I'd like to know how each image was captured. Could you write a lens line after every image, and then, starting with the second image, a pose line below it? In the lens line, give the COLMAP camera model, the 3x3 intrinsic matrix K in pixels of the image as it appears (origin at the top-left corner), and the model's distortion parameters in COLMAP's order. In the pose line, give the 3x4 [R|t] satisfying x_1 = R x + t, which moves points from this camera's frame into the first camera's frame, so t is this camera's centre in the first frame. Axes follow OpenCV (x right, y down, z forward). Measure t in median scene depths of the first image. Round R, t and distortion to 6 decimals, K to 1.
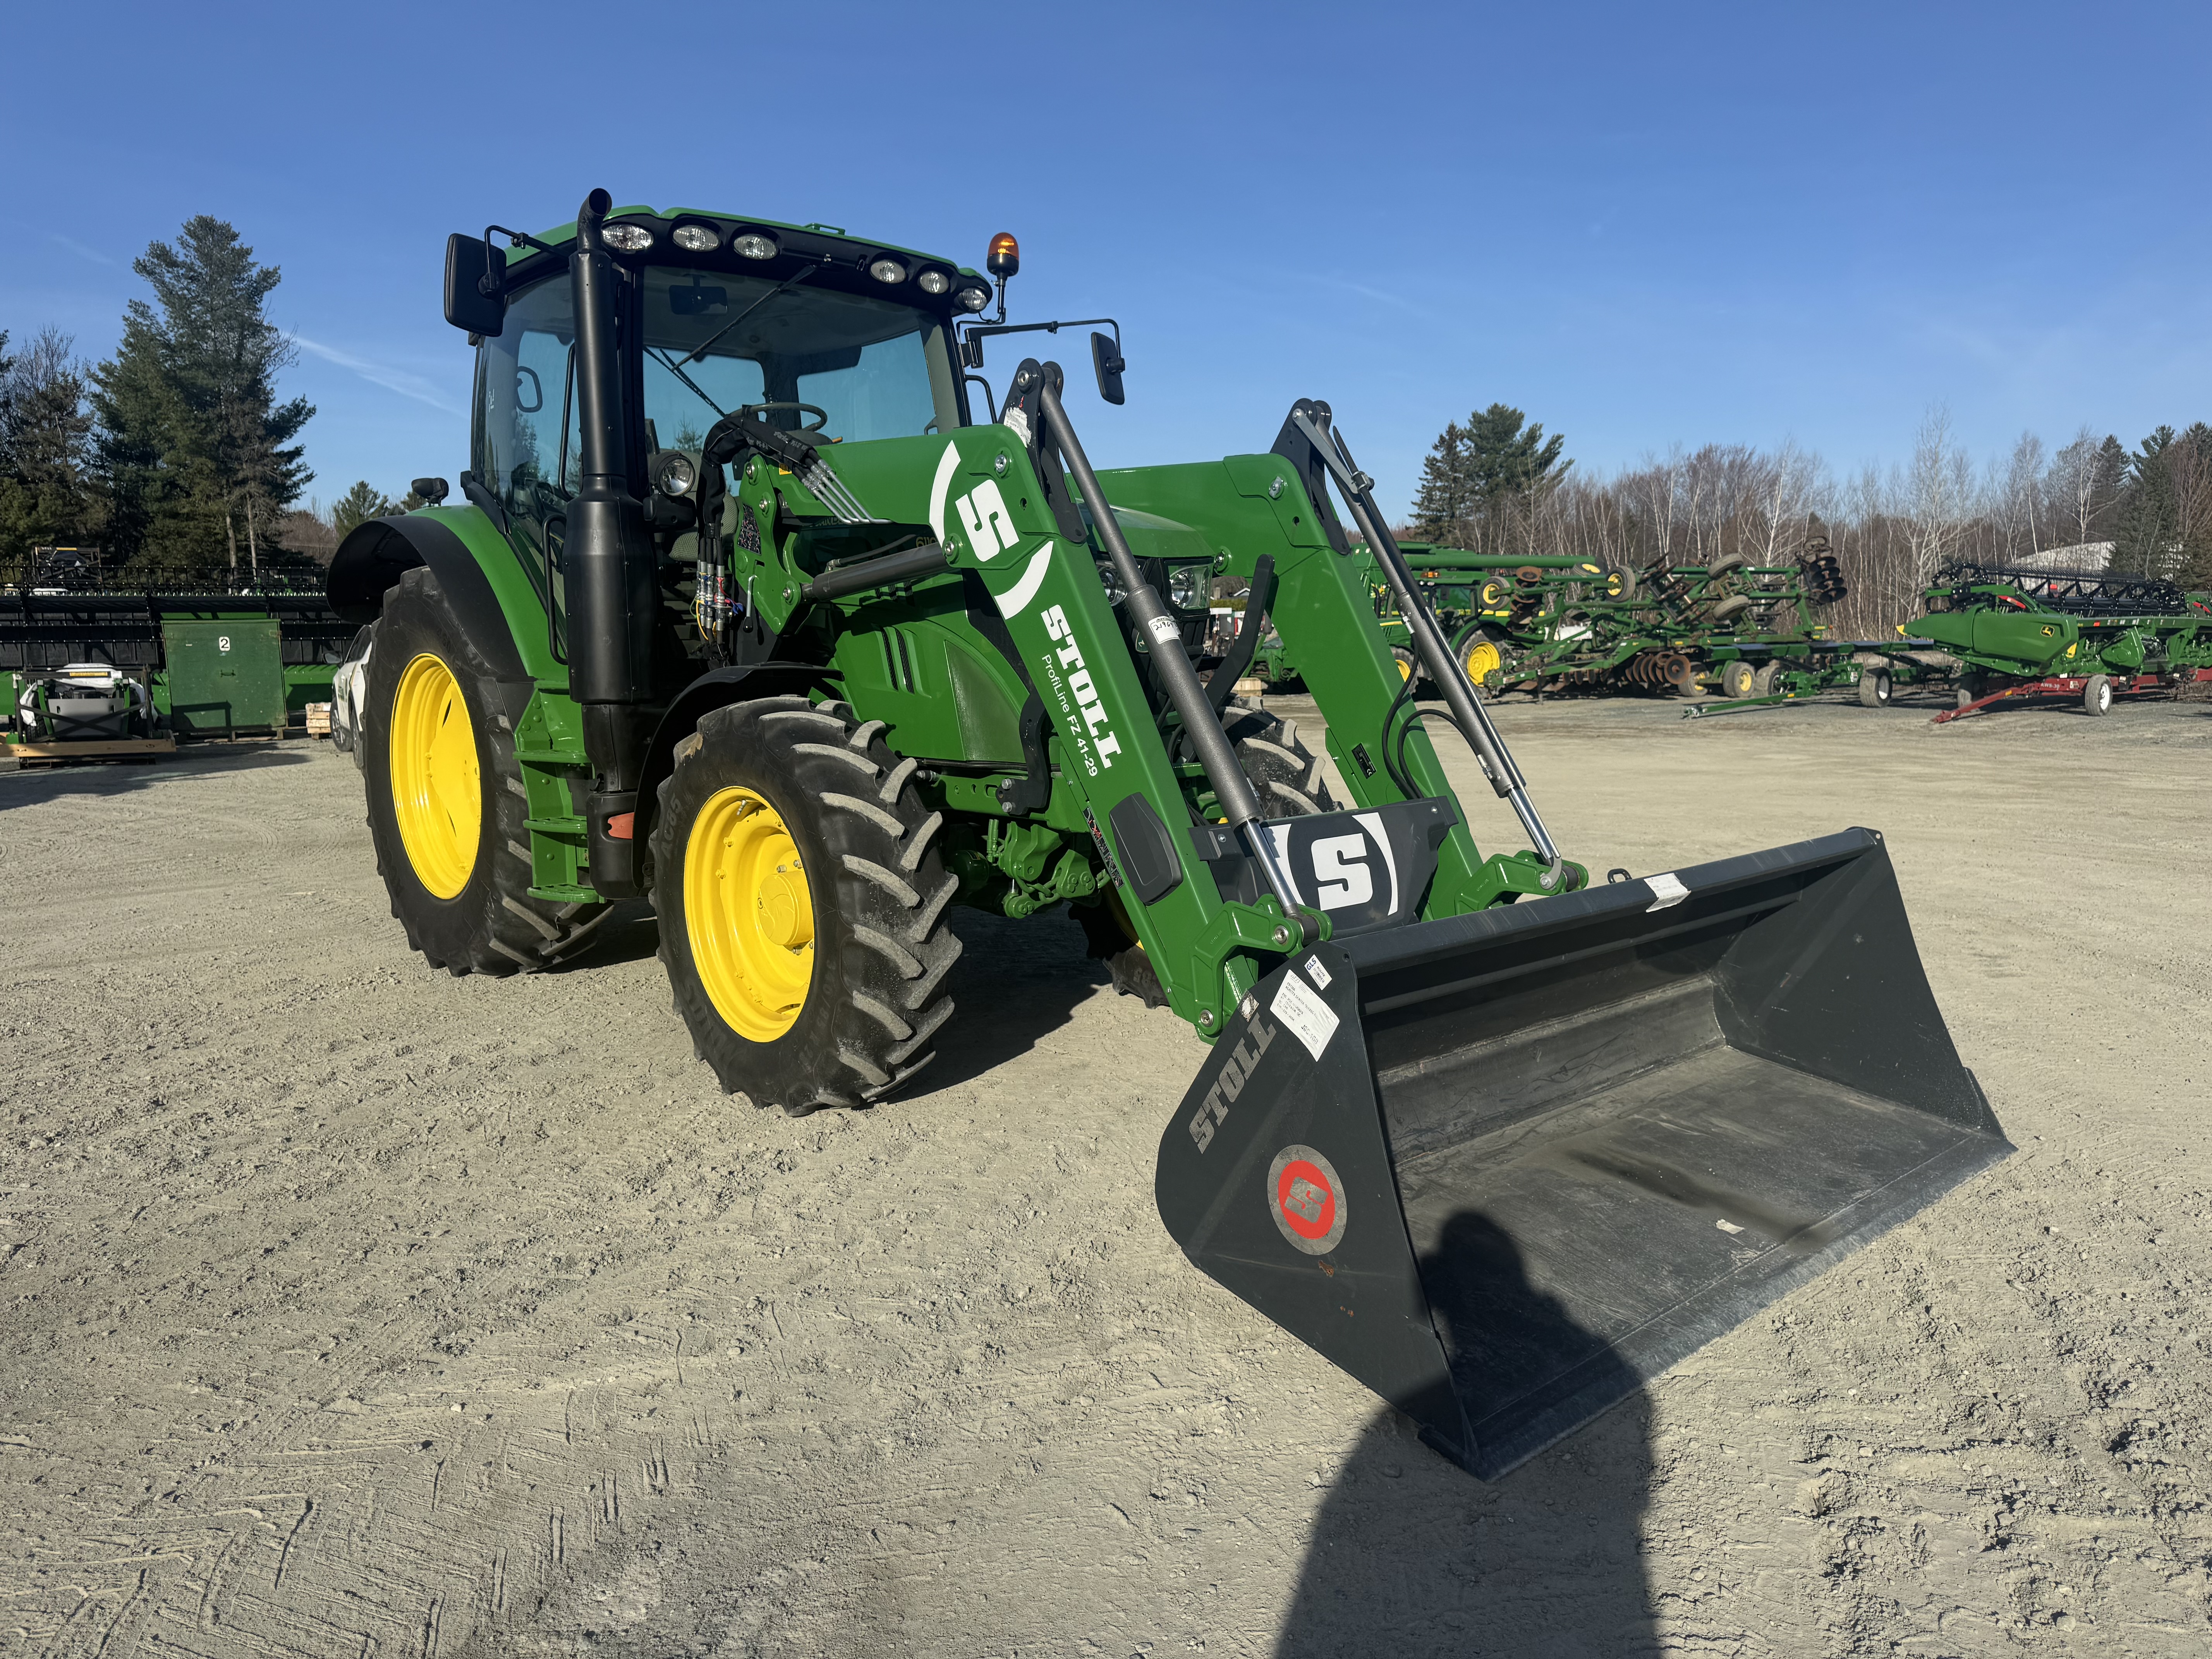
lens RADIAL K [[1557.7, 0, 1102.1], [0, 1557.7, 856.9], [0, 0, 1]] dist [0.105867, 0.000259]
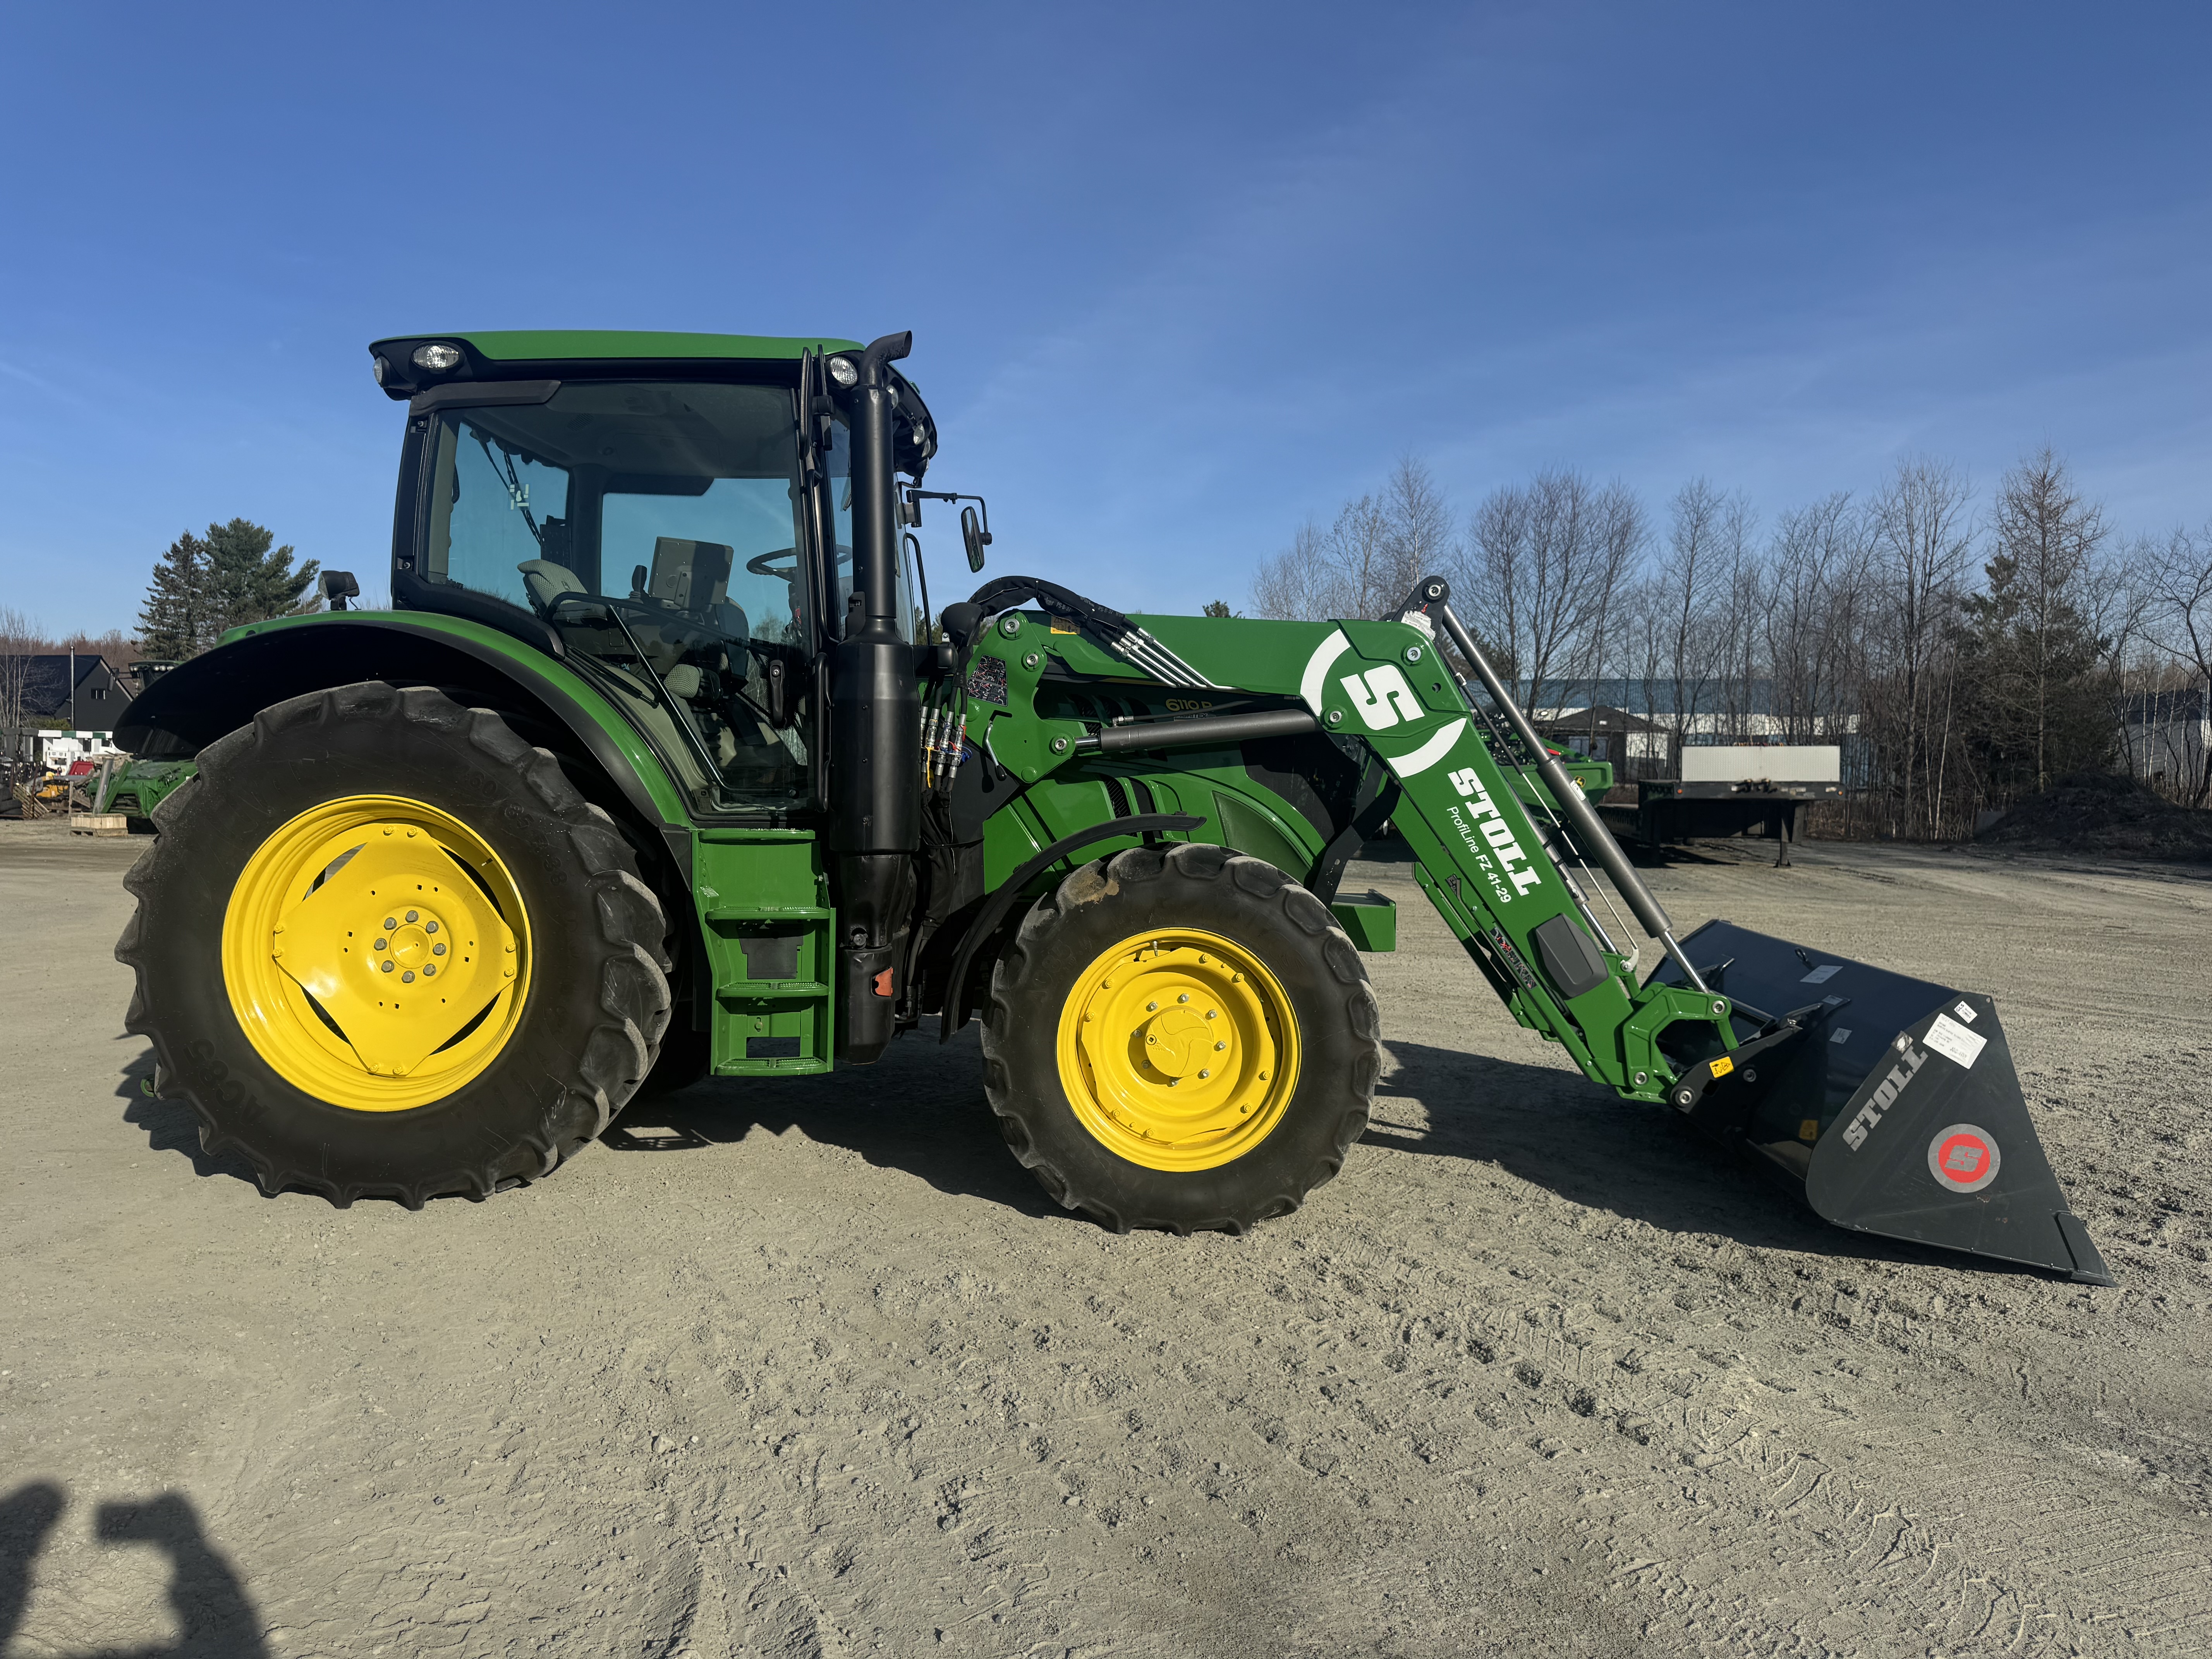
lens RADIAL K [[1573.8, 0, 1106.0], [0, 1573.8, 829.5], [0, 0, 1]] dist [0.066093, -0.095904]
pose [[0.725836, -0.005475, 0.687846, -1.078683], [0.076615, 0.994390, -0.072932, -0.040059], [-0.683588, 0.105636, 0.722183, 0.275217]]
